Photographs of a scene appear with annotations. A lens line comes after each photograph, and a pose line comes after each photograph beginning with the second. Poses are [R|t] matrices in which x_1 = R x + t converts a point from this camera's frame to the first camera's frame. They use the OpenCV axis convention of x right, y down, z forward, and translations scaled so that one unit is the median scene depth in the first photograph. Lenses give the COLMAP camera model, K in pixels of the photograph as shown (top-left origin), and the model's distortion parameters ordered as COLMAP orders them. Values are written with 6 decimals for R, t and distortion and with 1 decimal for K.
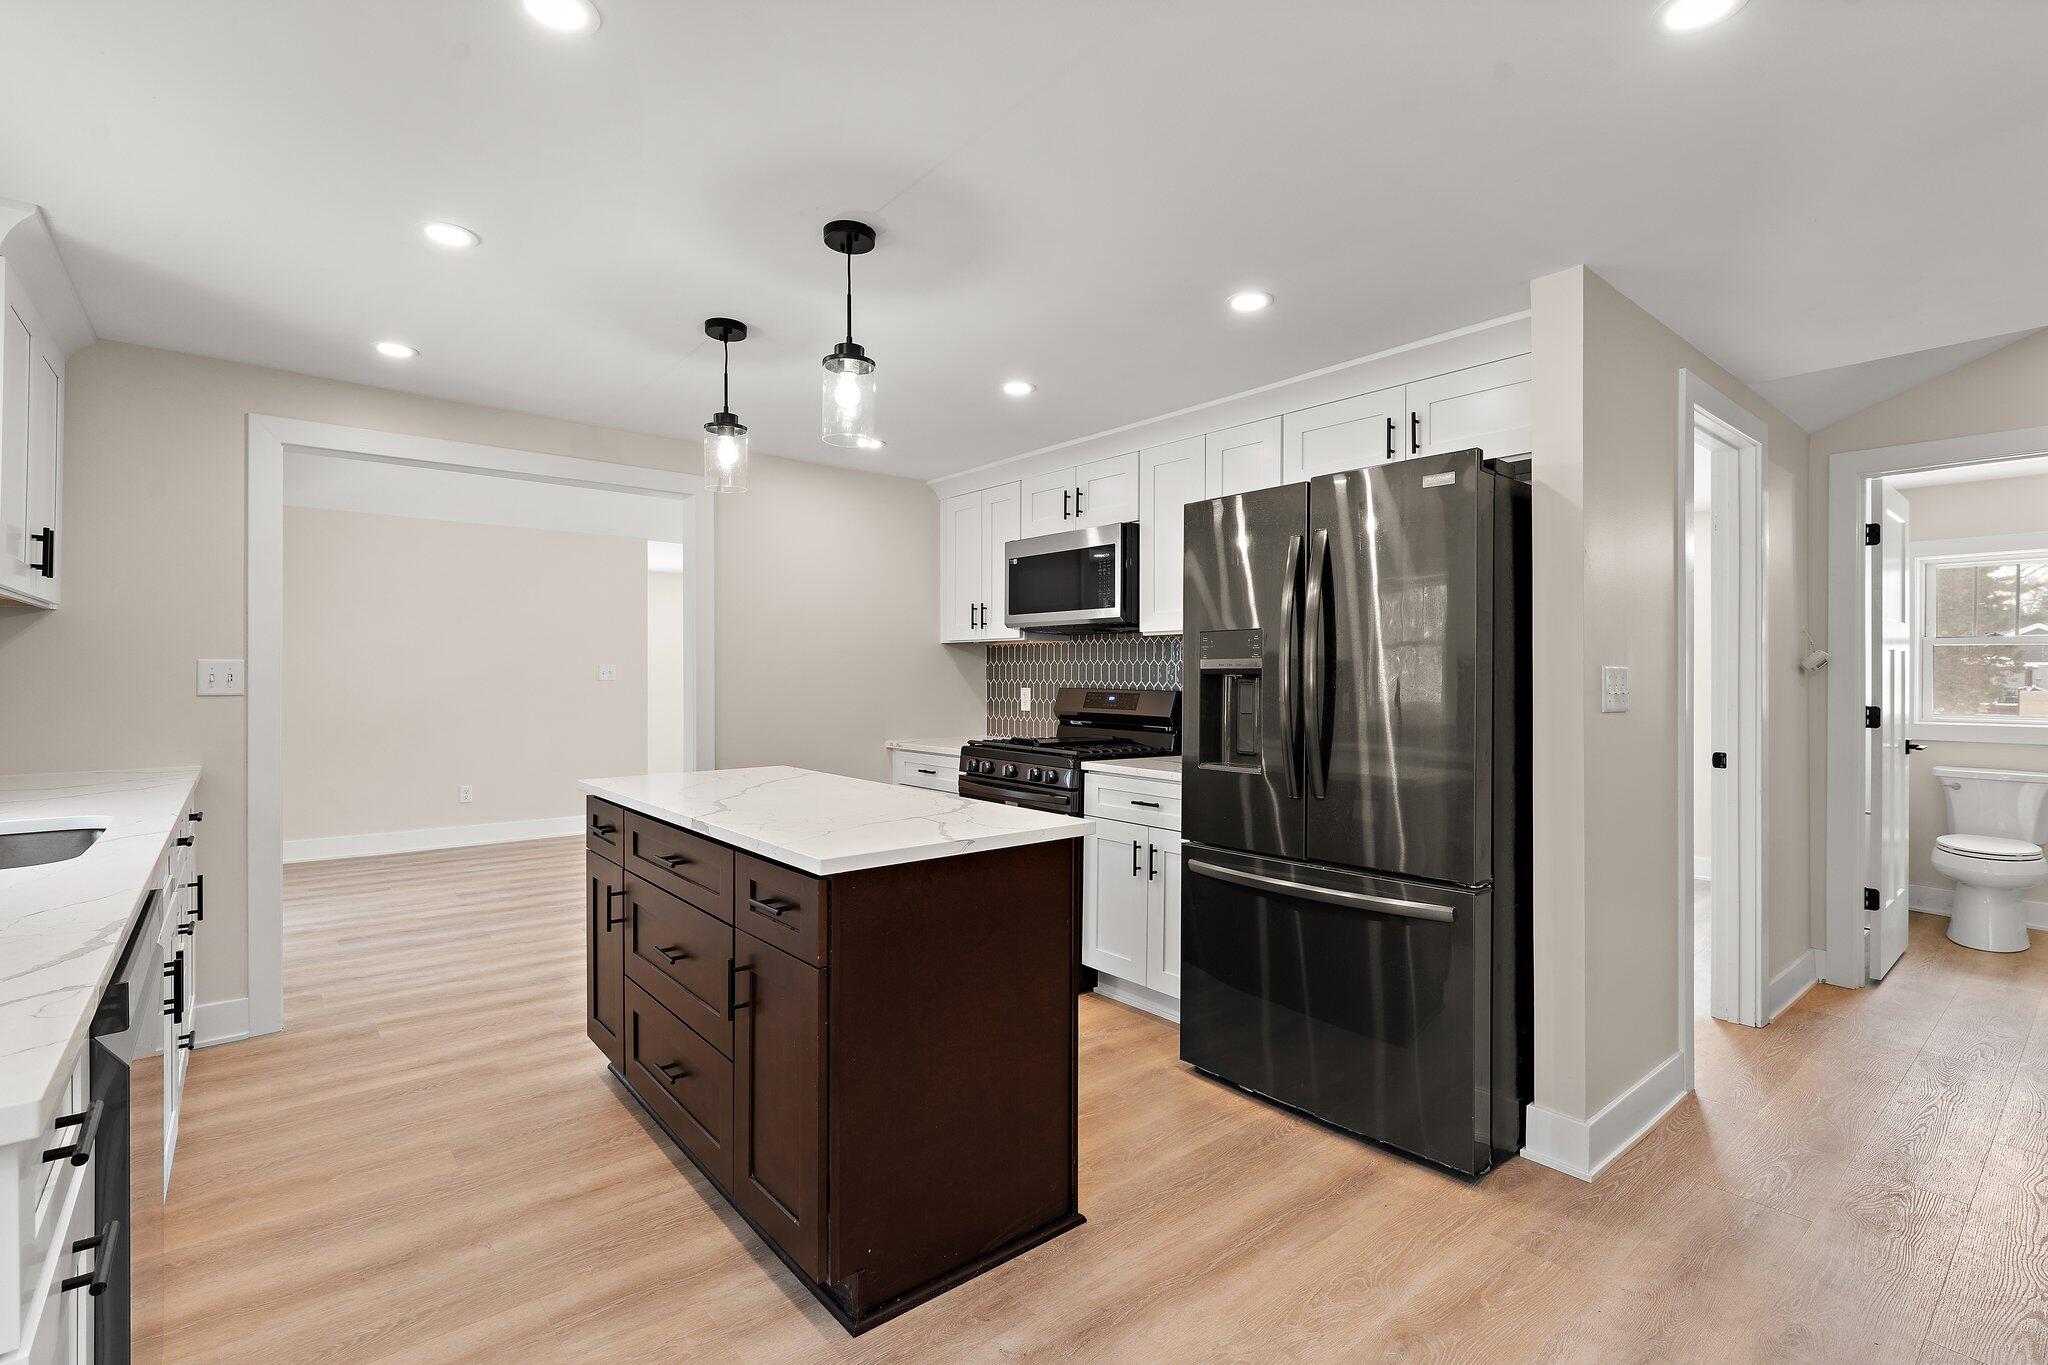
lens RADIAL K [[935.3, 0, 1017.9], [0, 935.3, 681.1], [0, 0, 1]] dist [-0.000408, -0.000493]
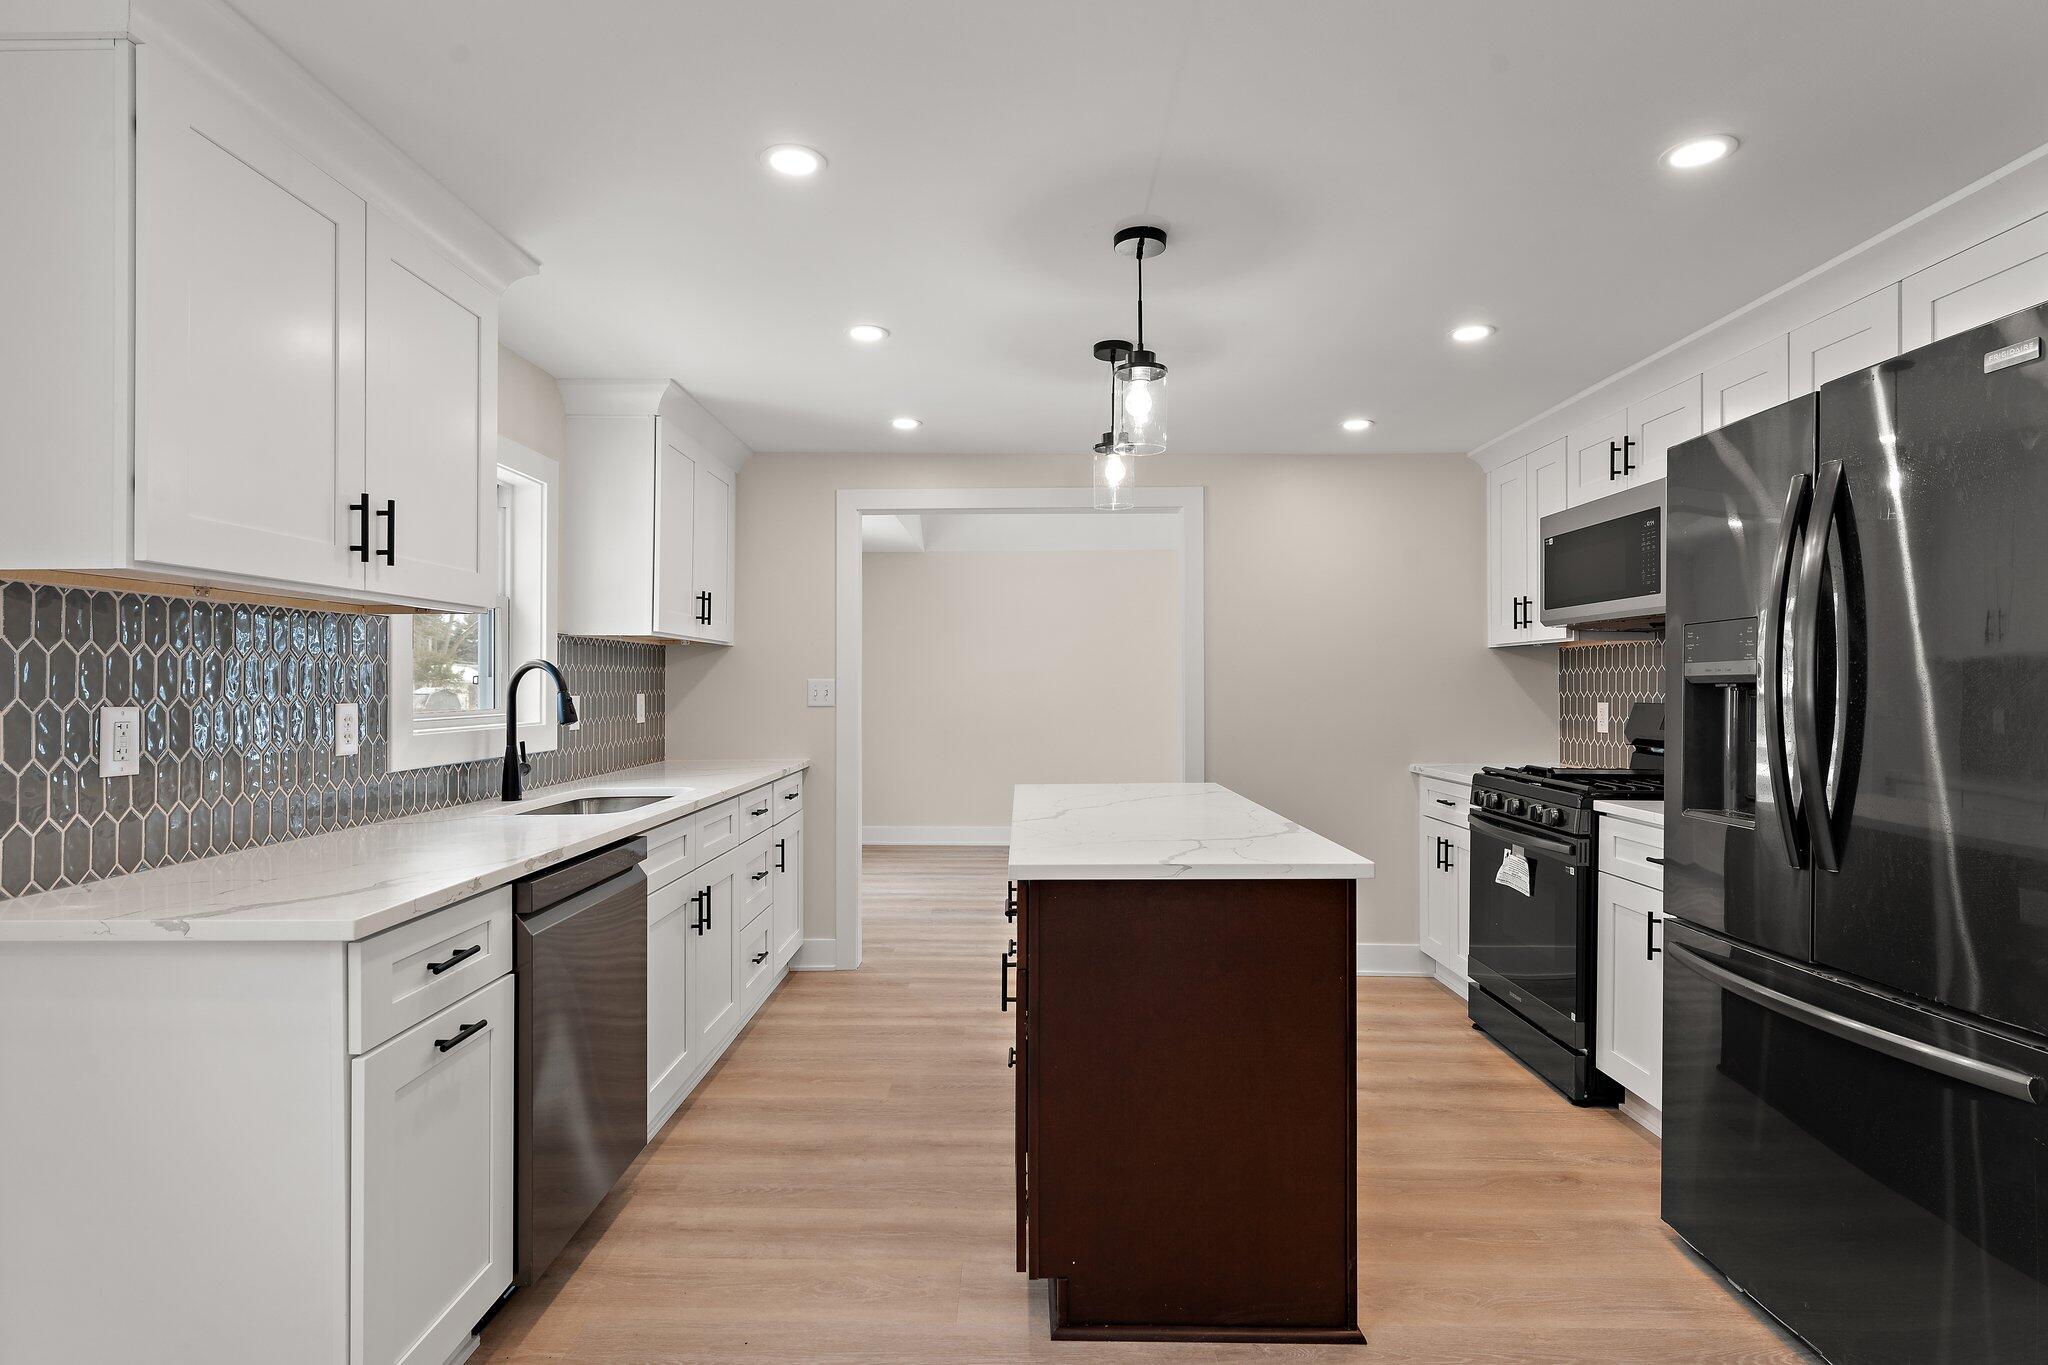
lens RADIAL K [[1033.1, 0, 1005.8], [0, 1033.1, 686.4], [0, 0, 1]] dist [0.004082, -0.001391]
pose [[0.760474, -0.007008, -0.649331, 0.300894], [0.002361, 0.999965, -0.008027, -0.000490], [0.649365, 0.004571, 0.760464, 0.061667]]
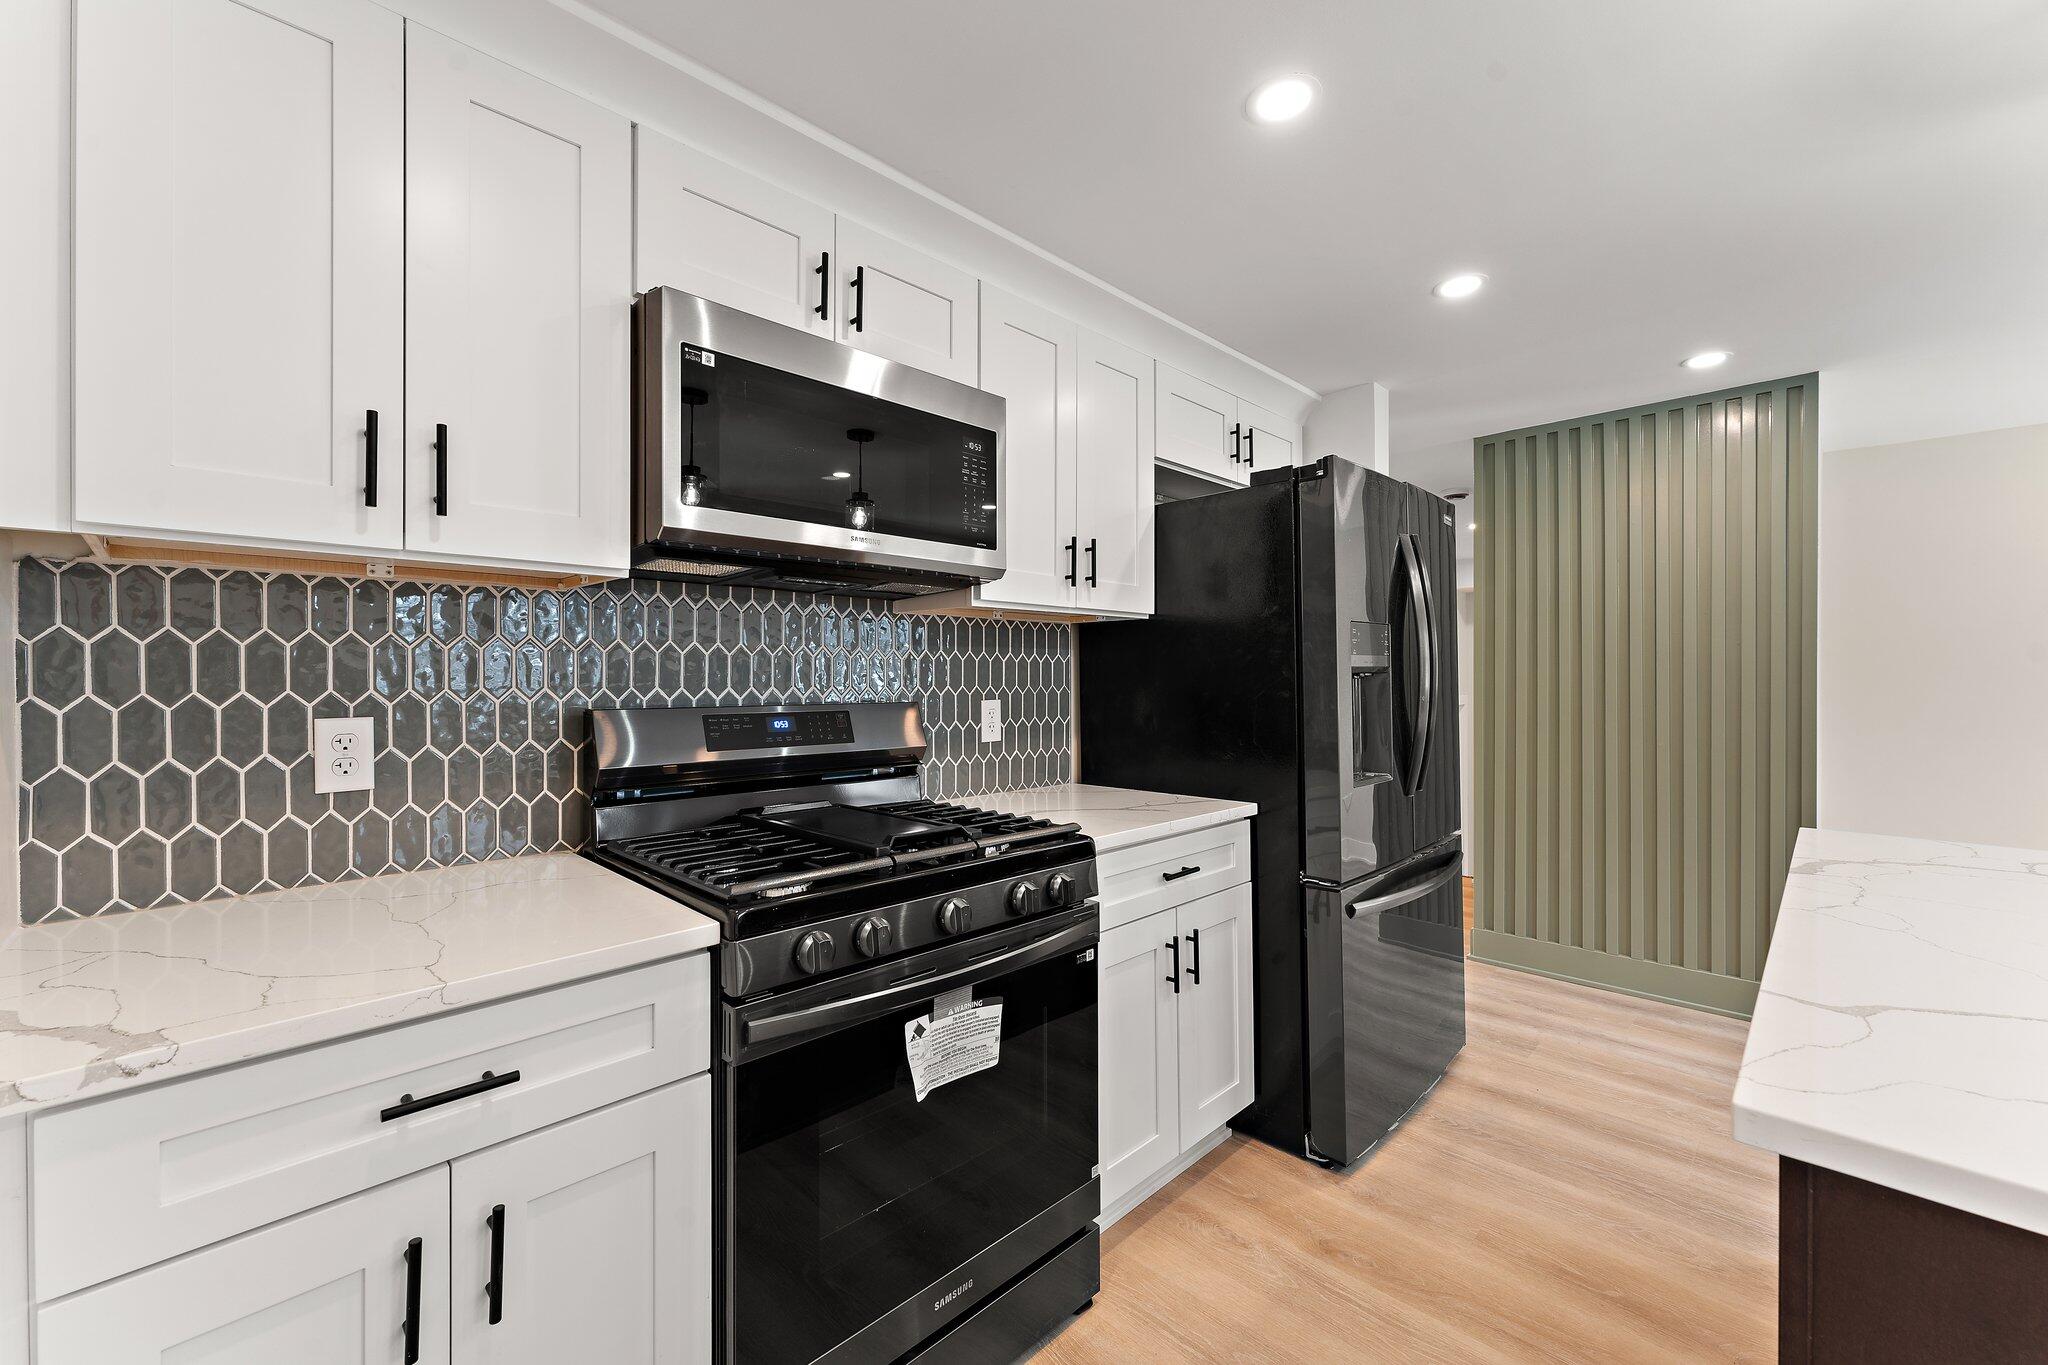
lens RADIAL K [[822.2, 0, 1024.1], [0, 822.2, 682.1], [0, 0, 1]] dist [0.002585, -0.000110]
pose [[-0.094075, -0.009210, 0.995523, -0.464387], [0.011008, 0.999886, 0.010291, -0.008637], [-0.995504, 0.011927, -0.093963, 1.285790]]
